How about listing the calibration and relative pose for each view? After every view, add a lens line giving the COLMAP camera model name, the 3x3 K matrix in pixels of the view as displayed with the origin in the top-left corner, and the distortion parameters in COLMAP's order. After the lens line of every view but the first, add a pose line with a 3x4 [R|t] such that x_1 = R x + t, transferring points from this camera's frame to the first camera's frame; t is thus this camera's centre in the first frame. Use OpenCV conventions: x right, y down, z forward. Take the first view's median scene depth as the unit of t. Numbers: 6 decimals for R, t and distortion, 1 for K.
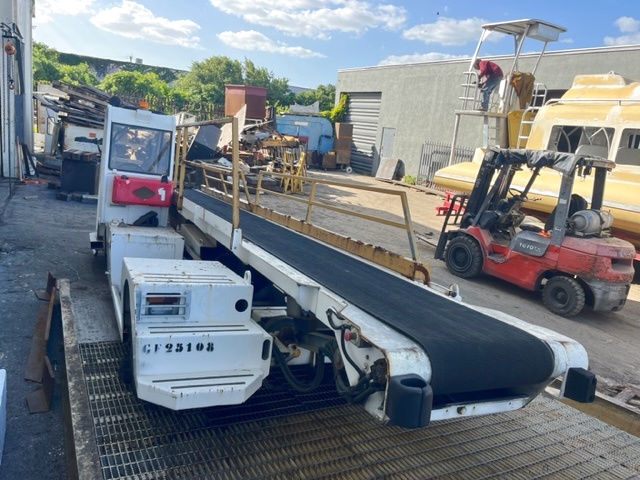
lens RADIAL K [[472.8, 0, 320.0], [0, 472.8, 240.0], [0, 0, 1]] dist [0.089301, -0.119534]
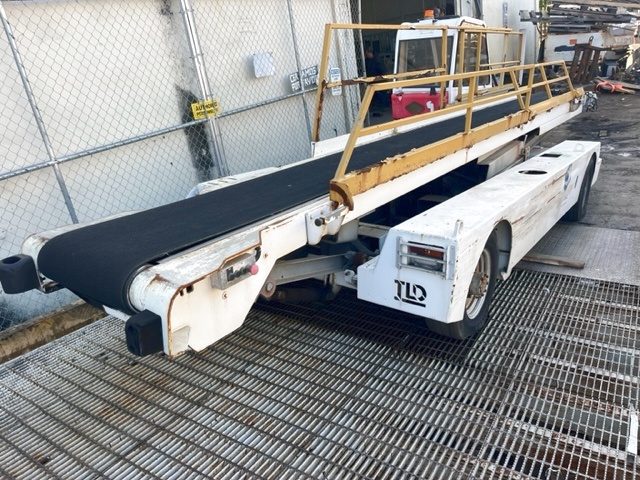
lens RADIAL K [[472.8, 0, 320.0], [0, 472.8, 240.0], [0, 0, 1]] dist [0.089301, -0.119534]
pose [[0.470136, 0.159988, -0.867973, 0.133010], [-0.011311, 0.984445, 0.175330, 0.001210], [0.882522, -0.072611, 0.464632, 0.090020]]
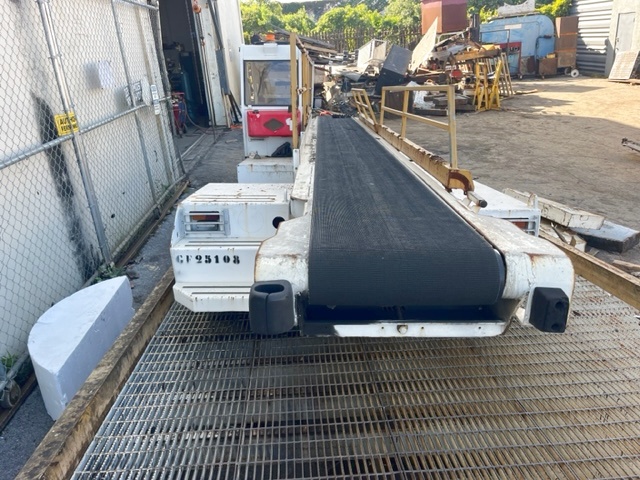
lens RADIAL K [[472.8, 0, 320.0], [0, 472.8, 240.0], [0, 0, 1]] dist [0.089301, -0.119534]
pose [[0.899715, 0.000105, -0.436477, 0.053035], [0.063125, 0.989455, 0.130358, 0.006802], [0.431889, -0.144837, 0.890221, 0.017342]]
